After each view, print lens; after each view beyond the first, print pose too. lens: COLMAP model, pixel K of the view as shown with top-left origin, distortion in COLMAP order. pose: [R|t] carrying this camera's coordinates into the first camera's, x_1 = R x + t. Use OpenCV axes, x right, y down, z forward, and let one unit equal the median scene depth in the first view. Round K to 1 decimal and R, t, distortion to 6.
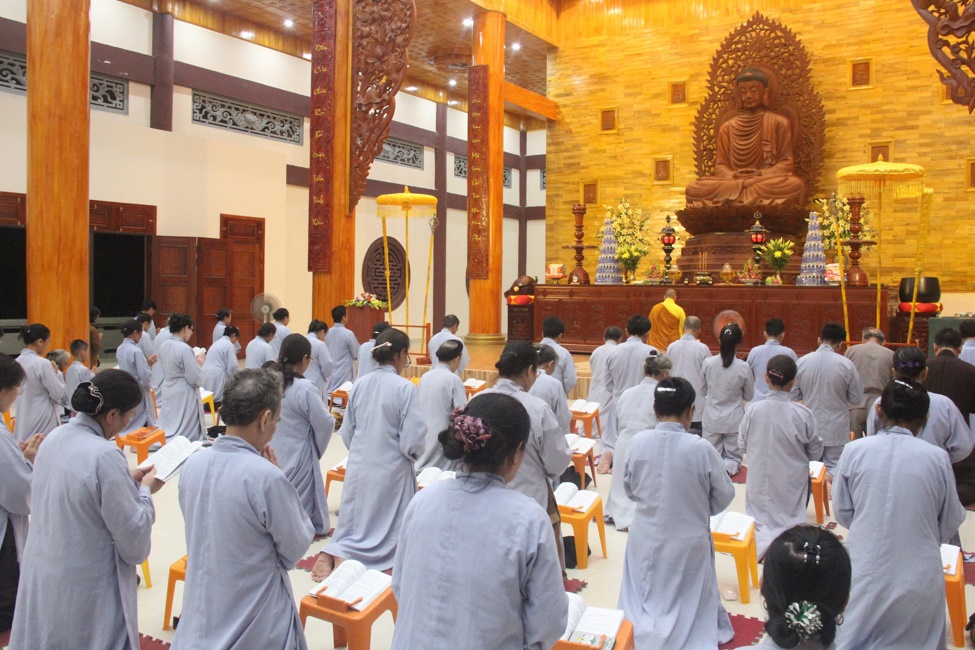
lens RADIAL K [[839.5, 0, 477.9], [0, 839.5, 329.8], [0, 0, 1]] dist [-0.154538, 0.119240]
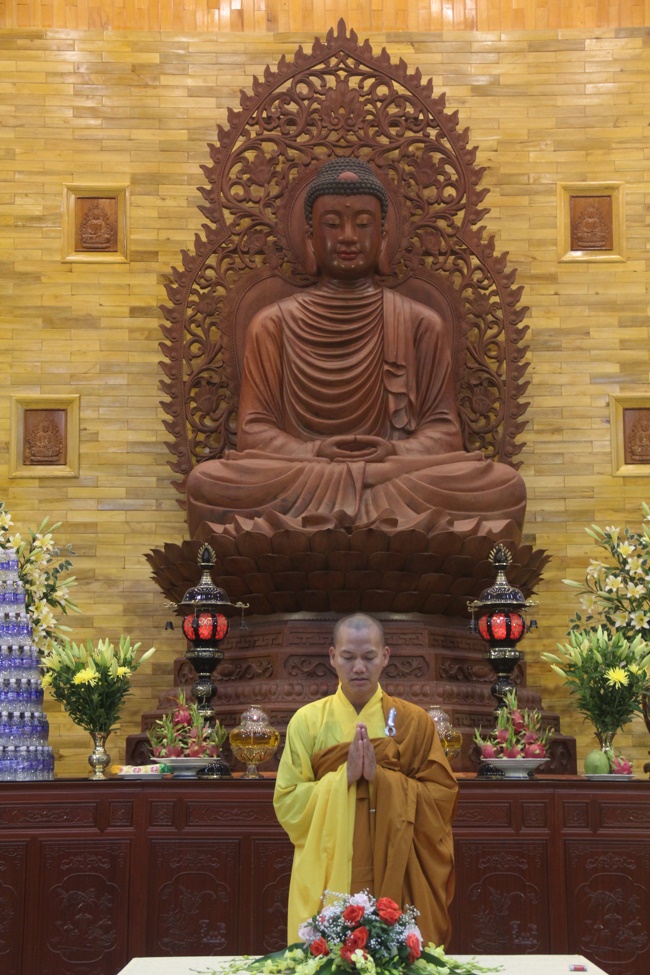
lens RADIAL K [[1710.1, 0, 332.9], [0, 1710.1, 496.3], [0, 0, 1]] dist [0.235293, 0.000000]
pose [[0.837377, 0.081029, 0.540587, -0.070397], [0.033055, 0.979636, -0.198042, -0.026467], [-0.545626, 0.183705, 0.817646, 0.411301]]
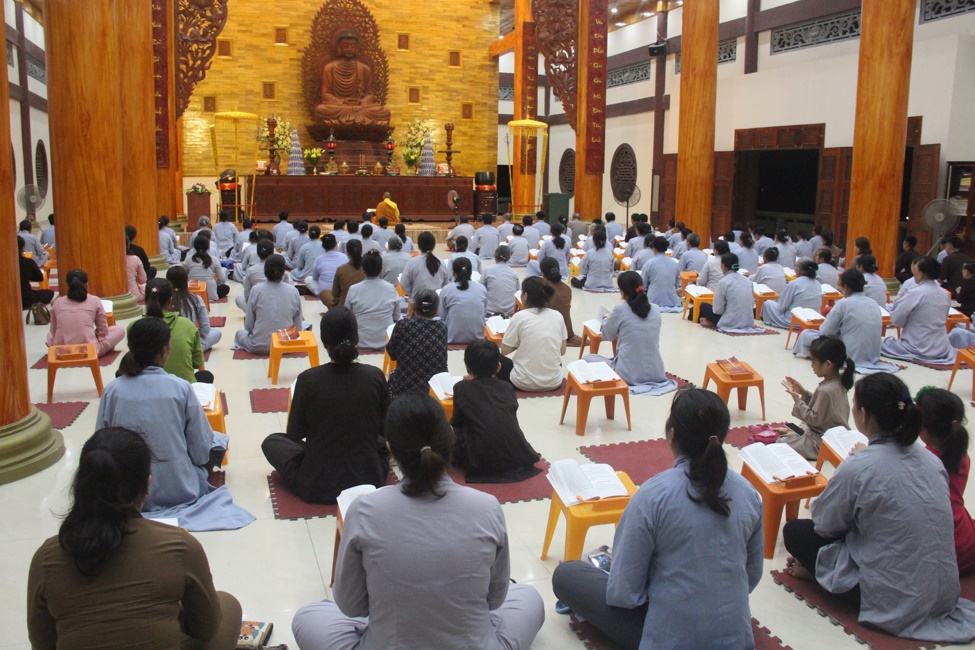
lens RADIAL K [[789.8, 0, 477.7], [0, 789.8, 327.8], [0, 0, 1]] dist [-0.168510, 0.085785]
pose [[0.642378, -0.139725, 0.753543, -0.663782], [0.024002, 0.986425, 0.162446, -0.002793], [-0.766012, -0.086265, 0.637012, -0.135910]]
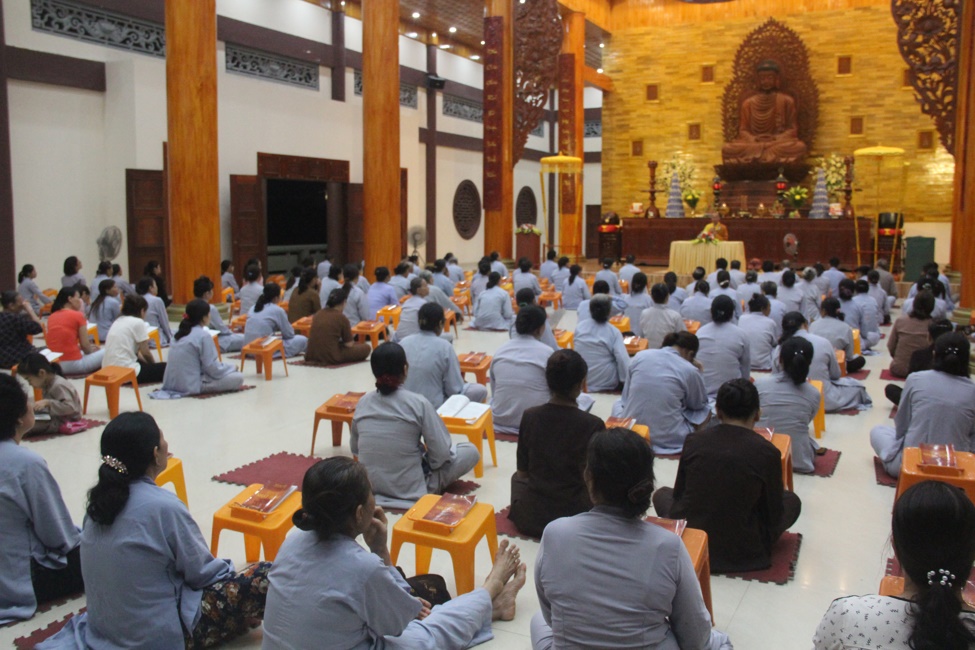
lens RADIAL K [[839.5, 0, 473.3], [0, 839.5, 327.2], [0, 0, 1]] dist [-0.154538, 0.119240]
pose [[0.997088, -0.017951, 0.074110, -0.276106], [0.012188, 0.996918, 0.077496, 0.017477], [-0.075273, -0.076367, 0.994234, -0.373142]]
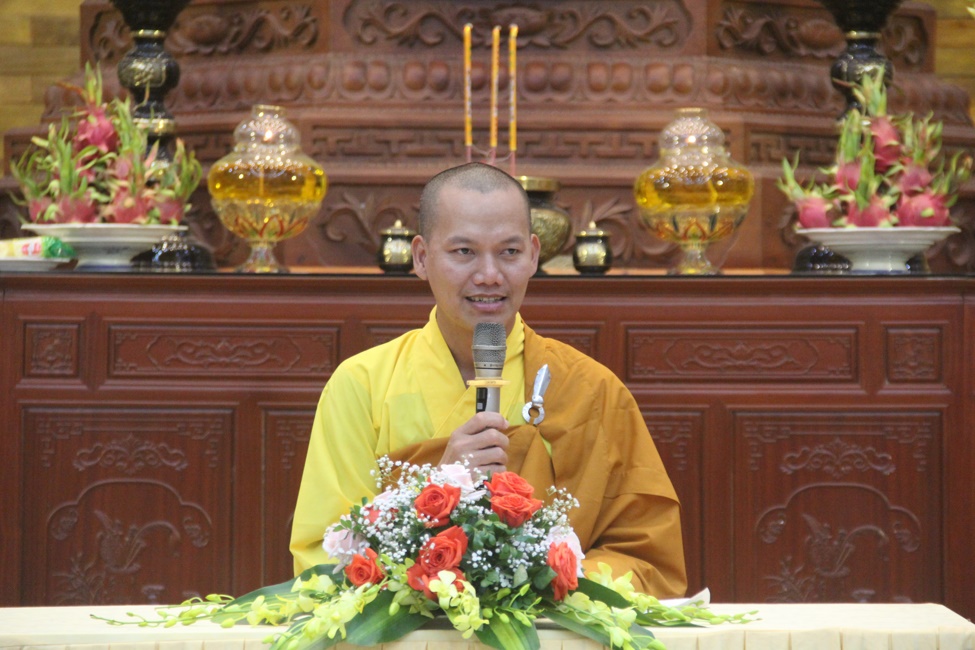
lens RADIAL K [[4482.7, 0, 486.5], [0, 4482.7, 331.3], [0, 0, 1]] dist [1.232117, 0.000000]
pose [[0.842917, -0.001971, 0.538041, -0.093605], [0.028880, 0.998718, -0.041585, -0.013747], [-0.537269, 0.050591, 0.841893, 0.356091]]
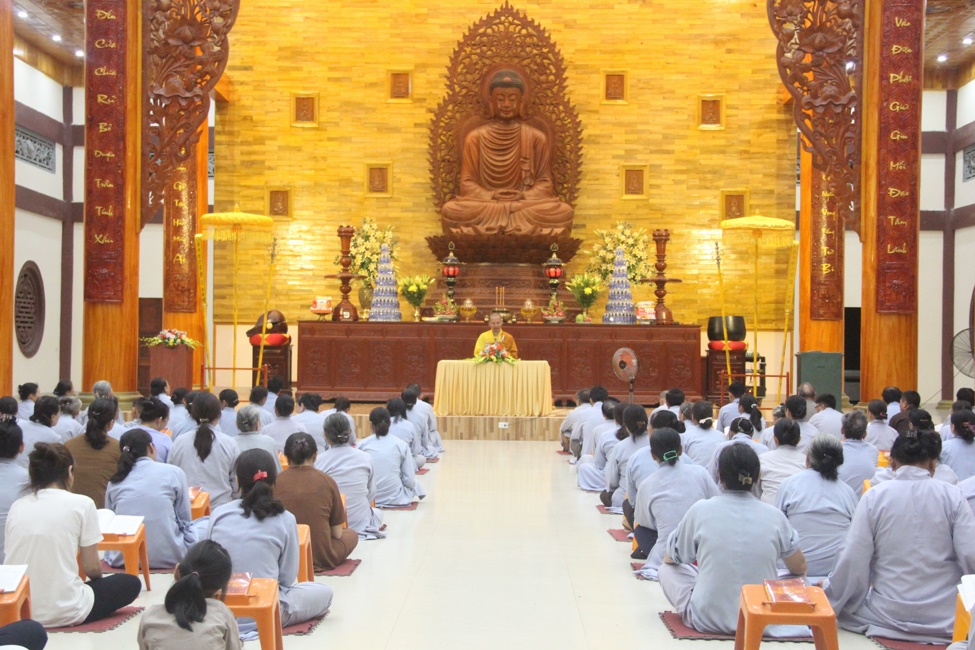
lens RADIAL K [[1491.9, 0, 470.4], [0, 1491.9, 340.1], [0, 0, 1]] dist [0.119580, 0.000000]
pose [[0.856979, 0.002728, 0.515344, -0.518066], [0.018226, 0.999200, -0.035597, 0.019509], [-0.515029, 0.039899, 0.856244, -0.327593]]
